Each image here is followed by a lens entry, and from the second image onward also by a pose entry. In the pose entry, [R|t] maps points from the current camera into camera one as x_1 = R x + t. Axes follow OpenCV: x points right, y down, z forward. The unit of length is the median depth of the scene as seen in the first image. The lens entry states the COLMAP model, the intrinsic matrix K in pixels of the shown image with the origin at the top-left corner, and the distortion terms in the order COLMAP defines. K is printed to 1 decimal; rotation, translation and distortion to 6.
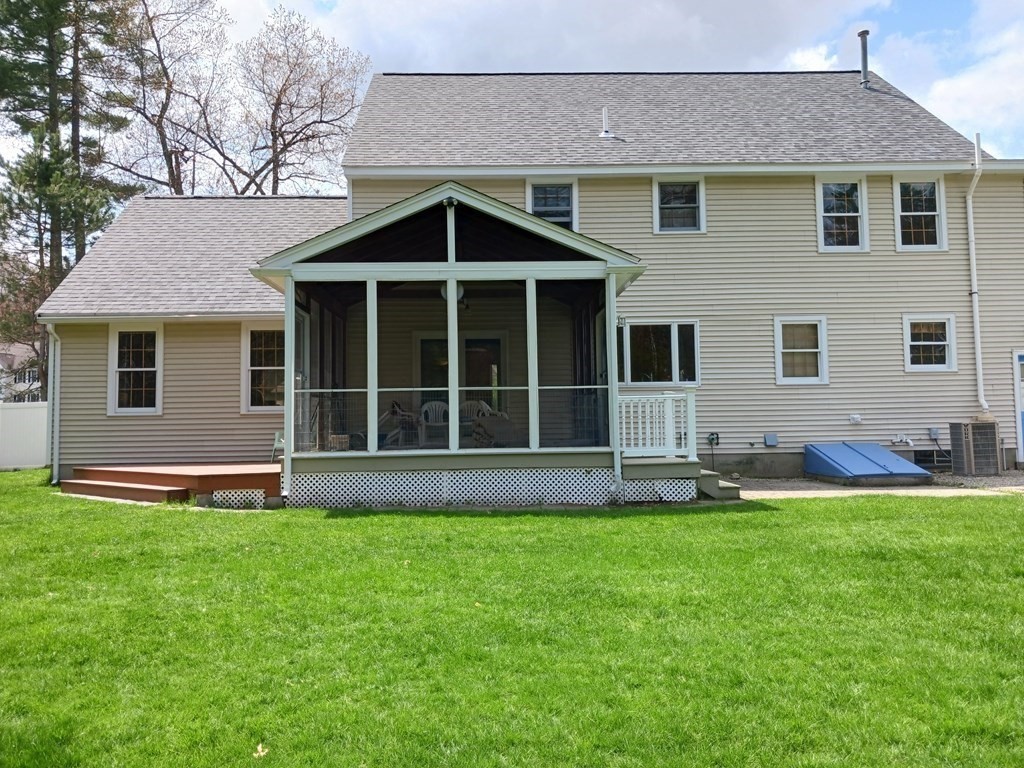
lens RADIAL K [[810.2, 0, 503.5], [0, 810.2, 384.2], [0, 0, 1]] dist [0.047535, -0.051929]
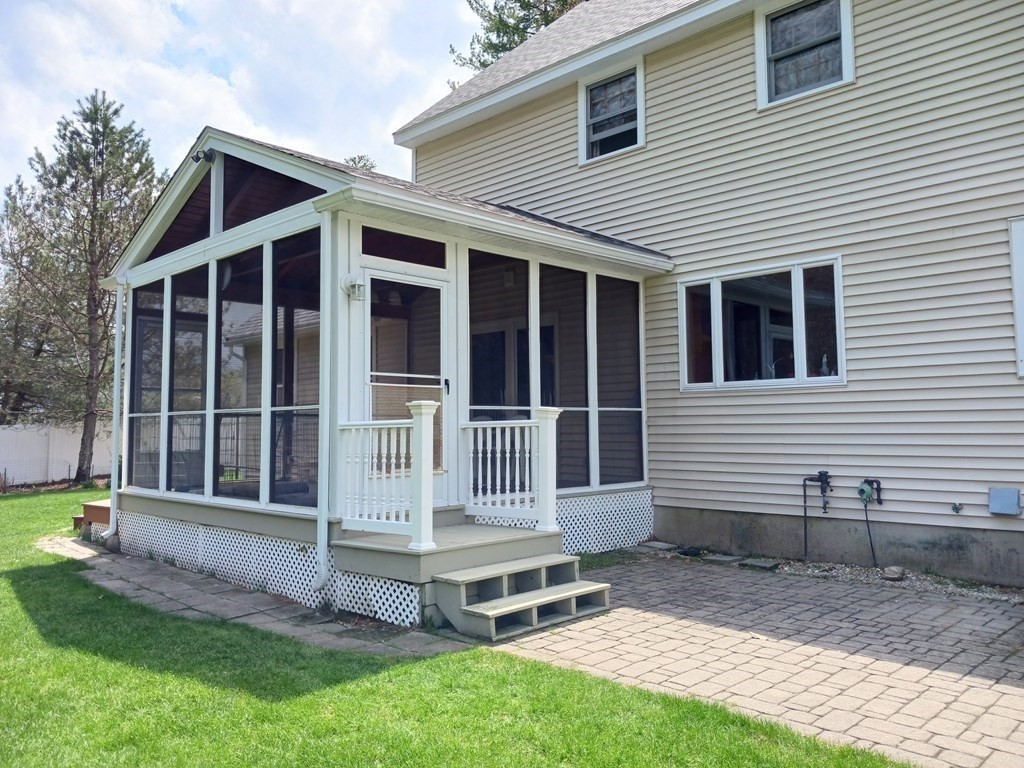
lens RADIAL K [[810.2, 0, 511.8], [0, 810.2, 378.6], [0, 0, 1]] dist [0.047535, -0.051929]
pose [[0.694586, -0.035175, -0.718549, 0.468203], [0.038233, 0.999197, -0.011955, -0.003479], [0.718393, -0.019169, 0.695373, 0.499885]]
